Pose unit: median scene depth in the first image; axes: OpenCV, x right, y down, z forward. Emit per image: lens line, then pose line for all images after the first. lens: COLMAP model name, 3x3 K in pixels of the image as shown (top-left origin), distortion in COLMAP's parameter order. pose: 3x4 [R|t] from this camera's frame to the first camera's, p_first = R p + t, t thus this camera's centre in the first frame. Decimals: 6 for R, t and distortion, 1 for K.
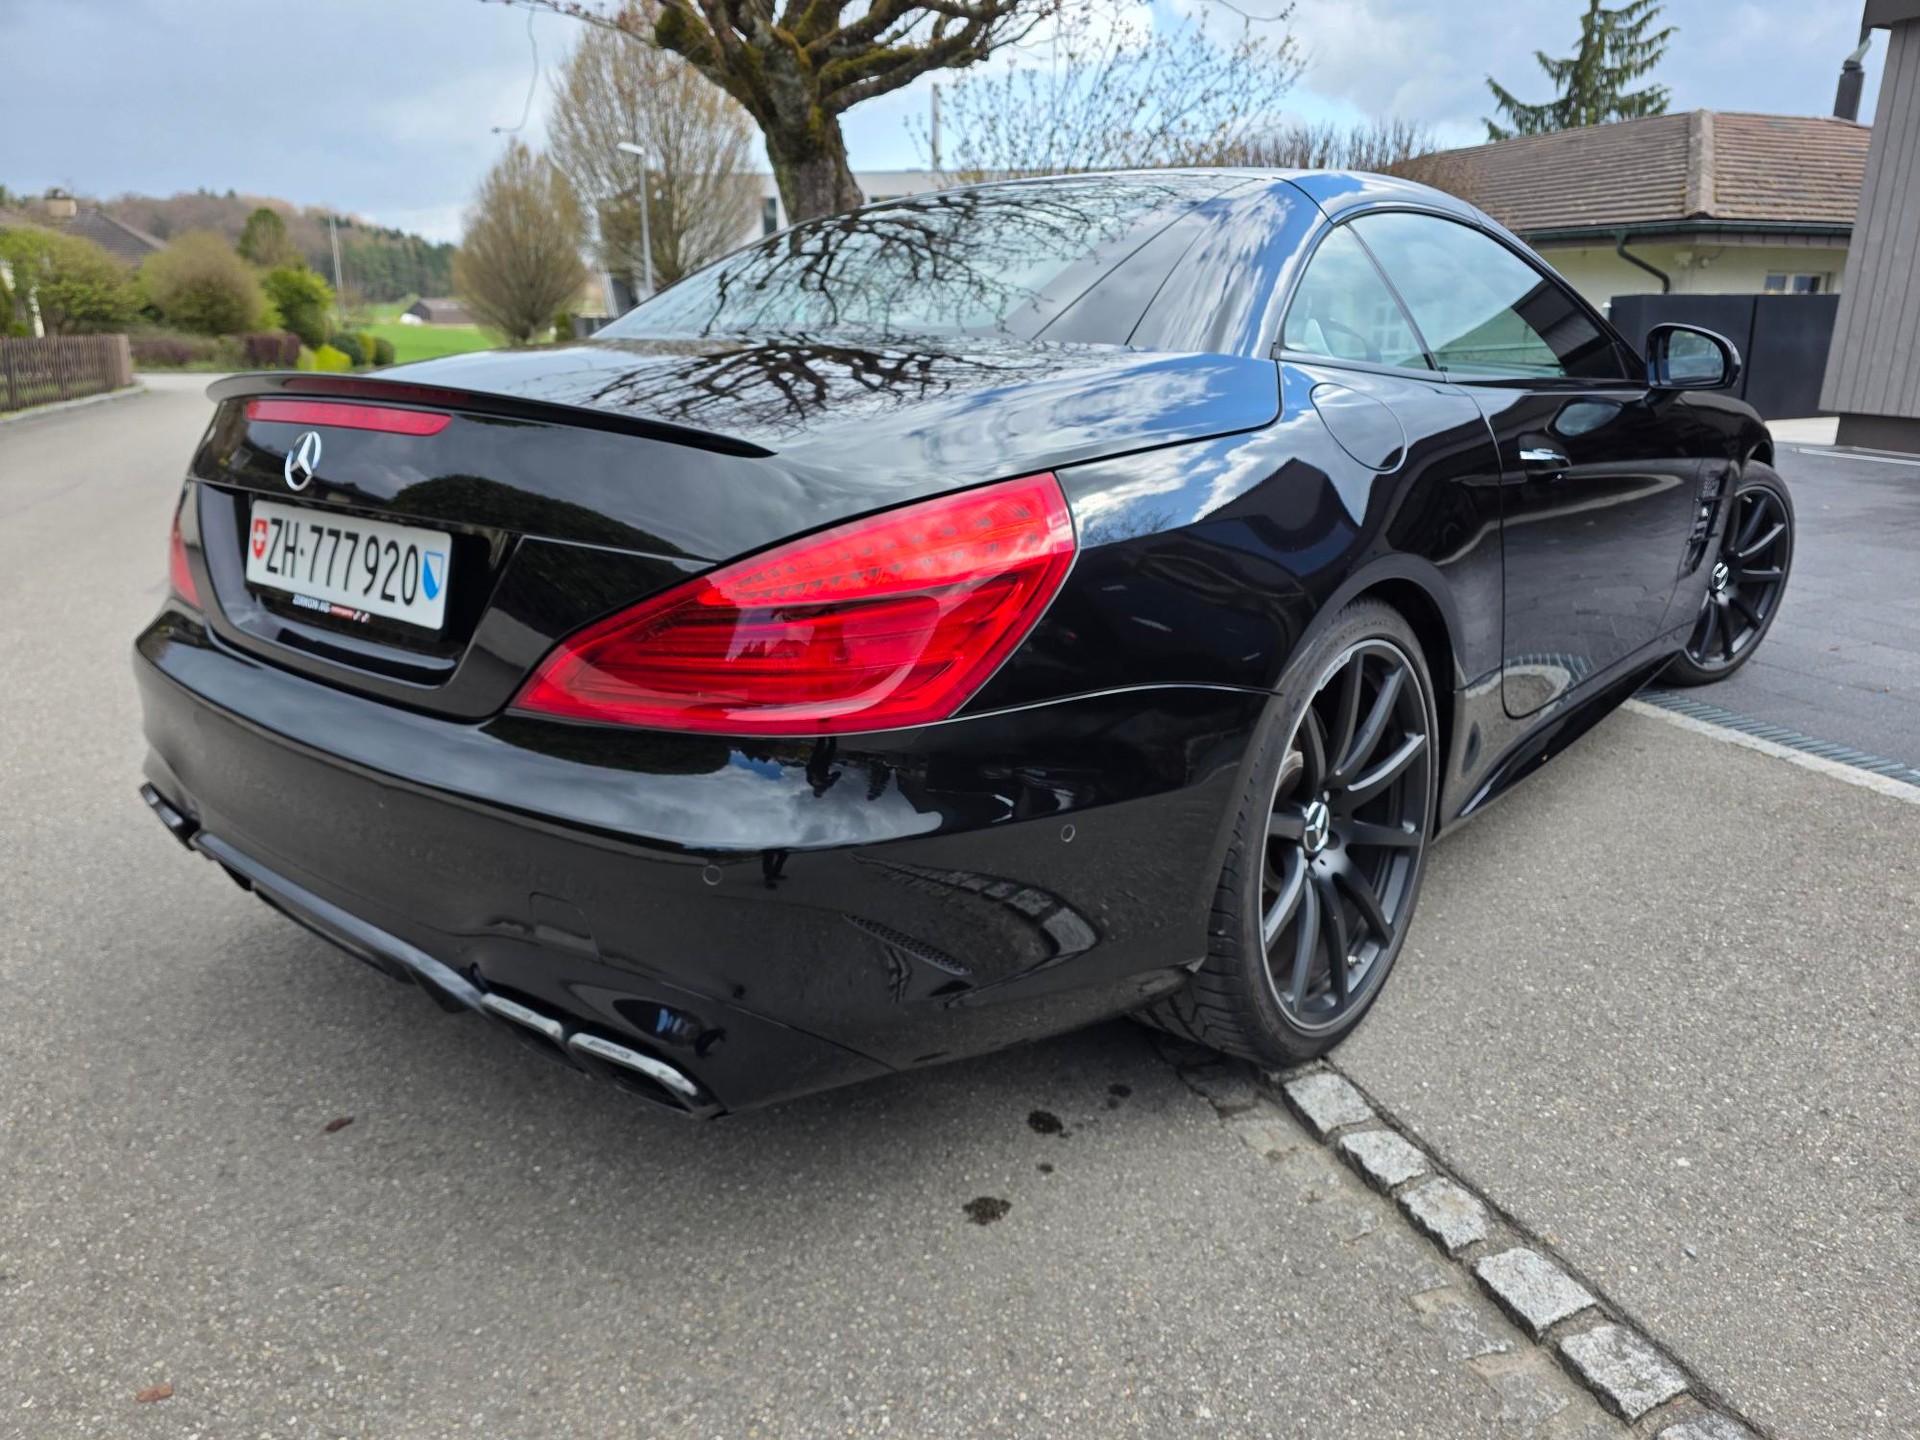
lens RADIAL K [[1302.3, 0, 968.4], [0, 1302.3, 701.0], [0, 0, 1]] dist [0.039485, -0.032748]
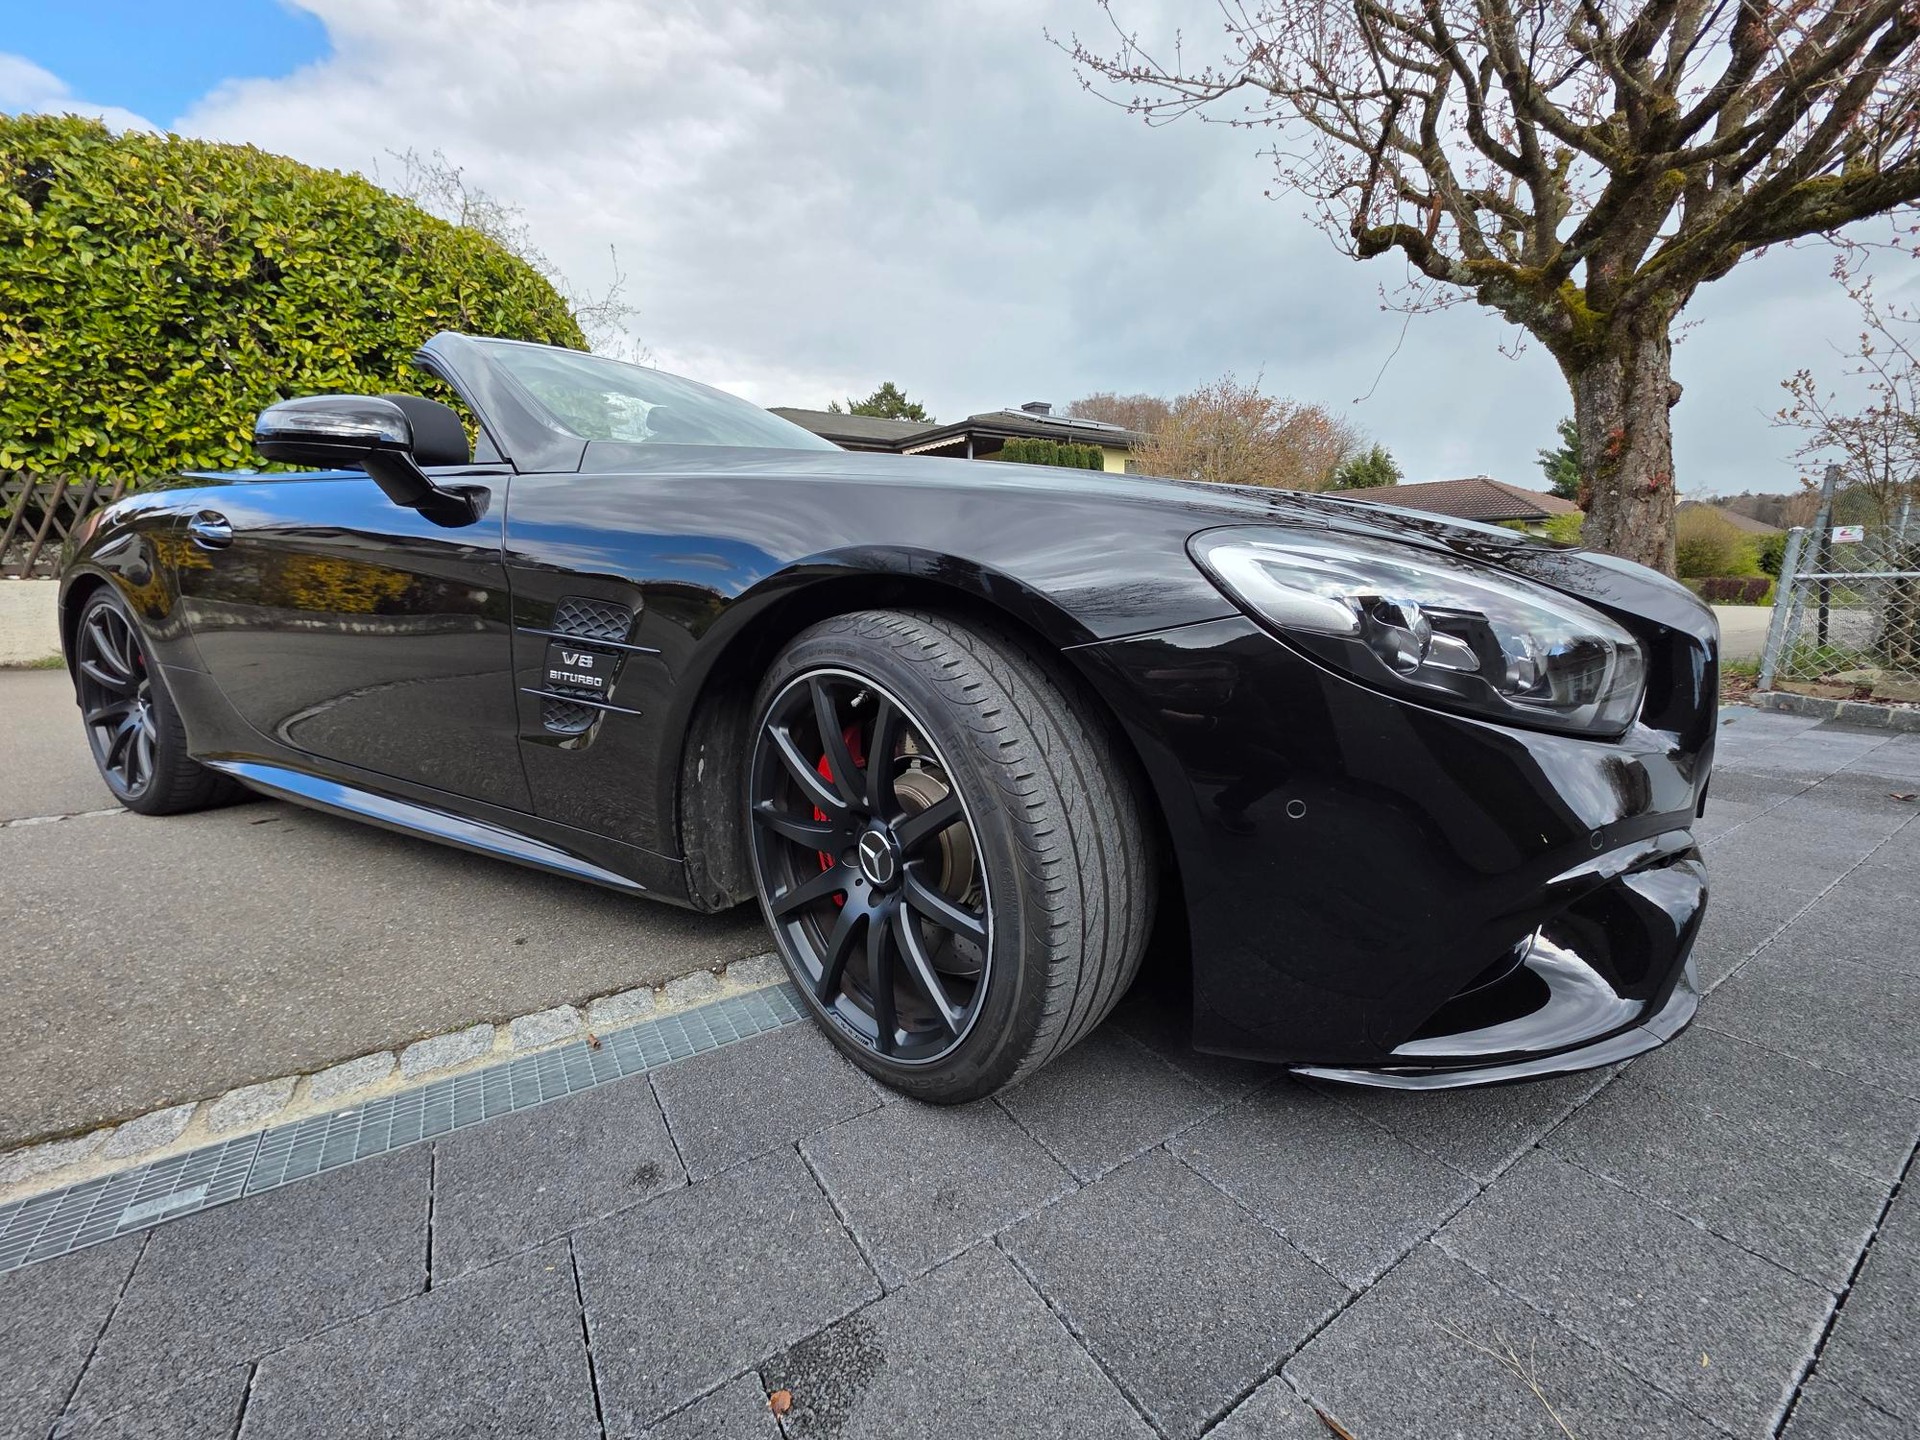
lens RADIAL K [[767.8, 0, 963.1], [0, 767.8, 725.0], [0, 0, 1]] dist [-0.011545, 0.006025]
pose [[0.205043, 0.187330, -0.960658, 0.833751], [-0.272741, 0.953570, 0.127734, -0.187080], [0.939984, 0.235820, 0.246616, 0.947116]]
